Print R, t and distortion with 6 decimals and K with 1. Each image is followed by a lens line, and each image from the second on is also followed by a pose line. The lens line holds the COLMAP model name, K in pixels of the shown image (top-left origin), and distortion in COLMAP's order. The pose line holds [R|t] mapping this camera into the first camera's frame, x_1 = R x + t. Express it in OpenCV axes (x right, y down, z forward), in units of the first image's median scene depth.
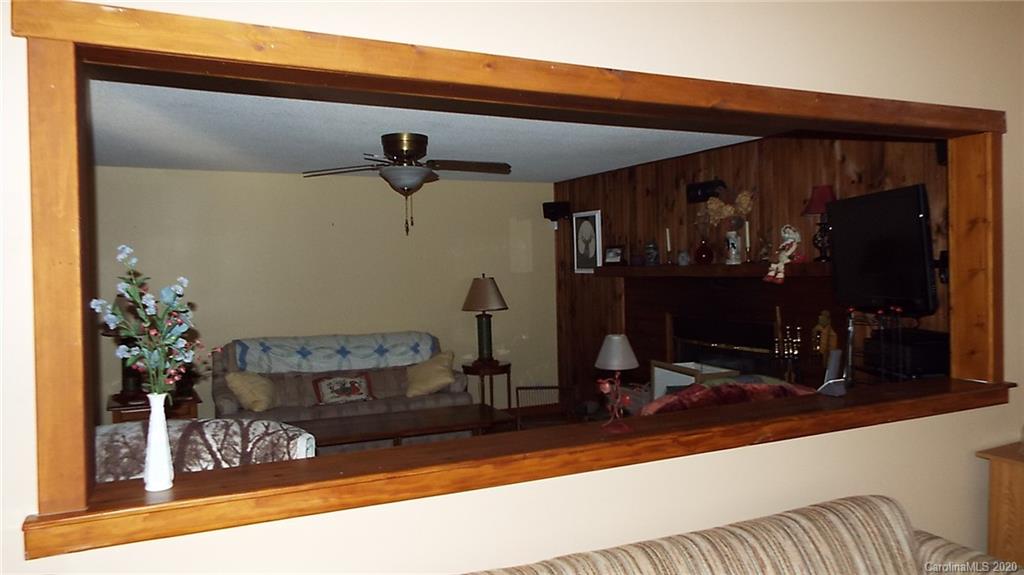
lens RADIAL K [[744.2, 0, 526.8], [0, 744.2, 294.1], [0, 0, 1]] dist [-0.017554, 0.007978]
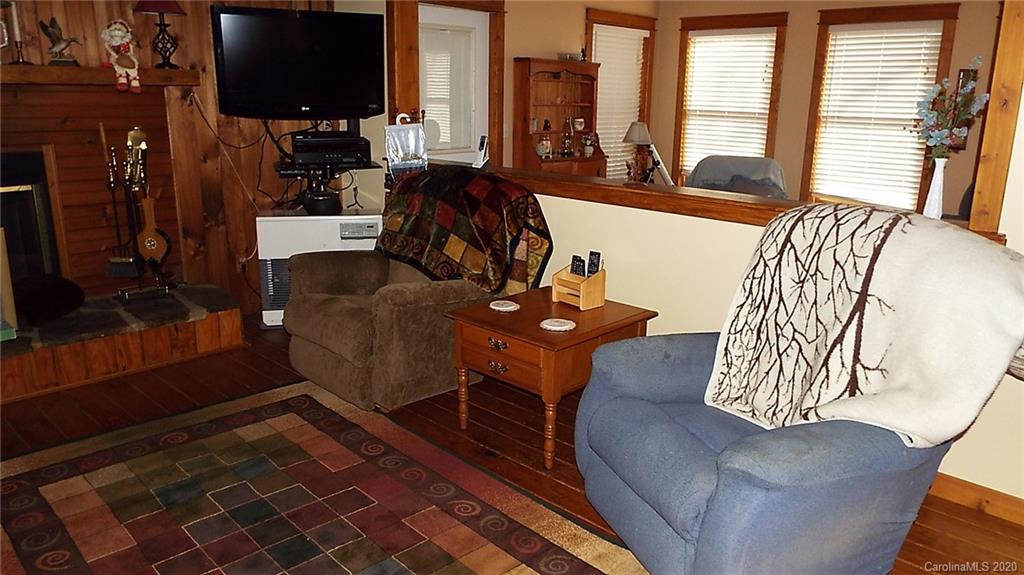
lens RADIAL K [[744.2, 0, 526.8], [0, 744.2, 294.1], [0, 0, 1]] dist [-0.017554, 0.007978]
pose [[-0.355581, -0.240499, 0.903173, -0.455438], [0.019272, 0.964235, 0.264347, -0.005972], [-0.934447, 0.111403, -0.338229, 0.651977]]
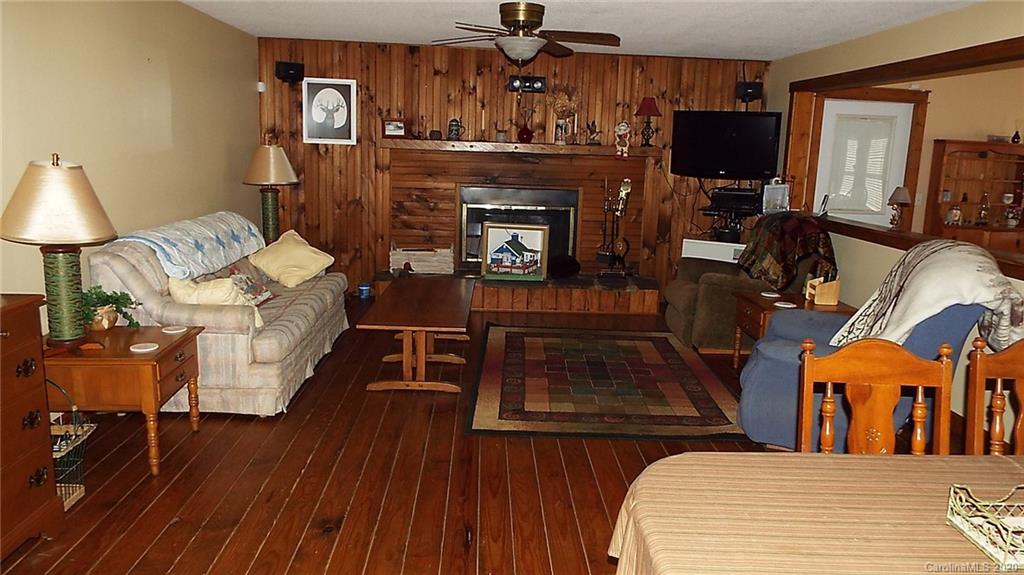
lens RADIAL K [[744.2, 0, 526.8], [0, 744.2, 294.1], [0, 0, 1]] dist [-0.017554, 0.007978]
pose [[0.388521, -0.149863, 0.909171, -0.829441], [-0.007205, 0.986161, 0.165632, 0.003453], [-0.921412, -0.070902, 0.382064, 0.429748]]
